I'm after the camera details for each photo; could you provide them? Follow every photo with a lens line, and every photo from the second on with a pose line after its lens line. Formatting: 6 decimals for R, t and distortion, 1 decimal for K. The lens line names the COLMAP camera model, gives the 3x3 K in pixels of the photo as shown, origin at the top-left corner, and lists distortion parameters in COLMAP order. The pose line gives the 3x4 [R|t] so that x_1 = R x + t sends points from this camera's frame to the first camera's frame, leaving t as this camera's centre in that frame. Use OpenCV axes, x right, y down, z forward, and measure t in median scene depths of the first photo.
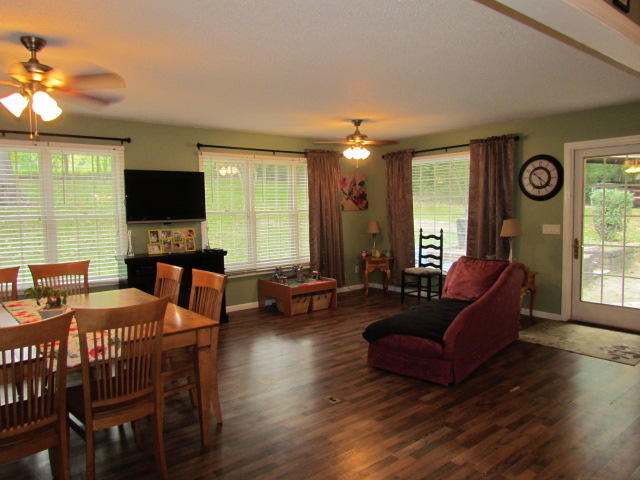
lens RADIAL K [[453.1, 0, 320.0], [0, 453.1, 240.0], [0, 0, 1]] dist [-0.007515, 0.000802]
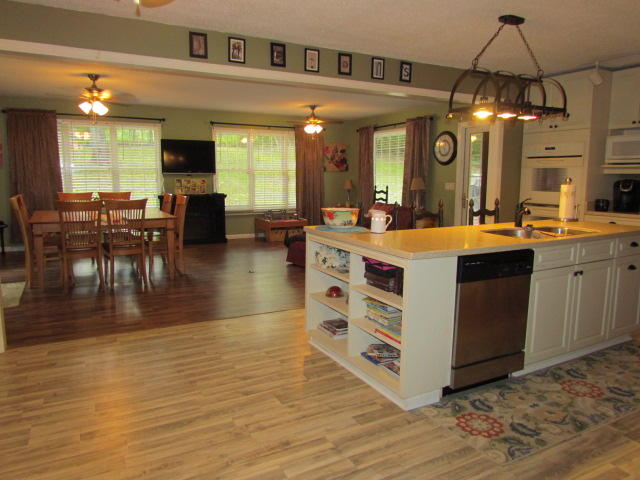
lens RADIAL K [[453.1, 0, 320.0], [0, 453.1, 240.0], [0, 0, 1]] dist [-0.007515, 0.000802]
pose [[0.982775, 0.049960, -0.177924, 0.364844], [-0.037834, 0.996765, 0.070907, 0.054439], [0.180891, -0.062954, 0.981486, -0.411979]]
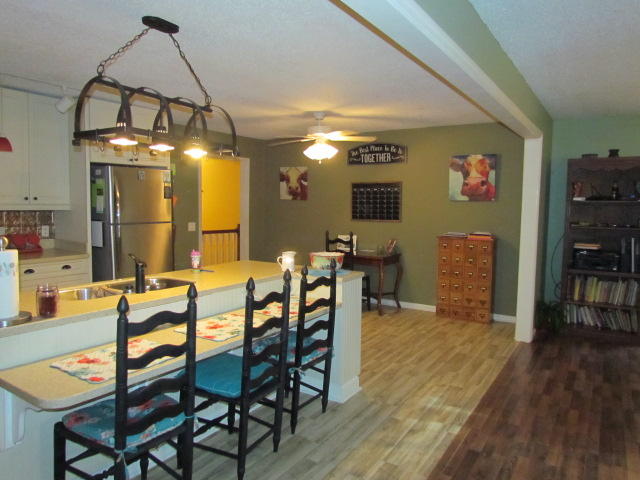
lens RADIAL K [[453.1, 0, 320.0], [0, 453.1, 240.0], [0, 0, 1]] dist [-0.007515, 0.000802]
pose [[-0.949639, 0.023566, -0.312460, 0.483559], [-0.024568, 0.988498, 0.149223, -0.051227], [0.312383, 0.149385, -0.938137, 0.717471]]
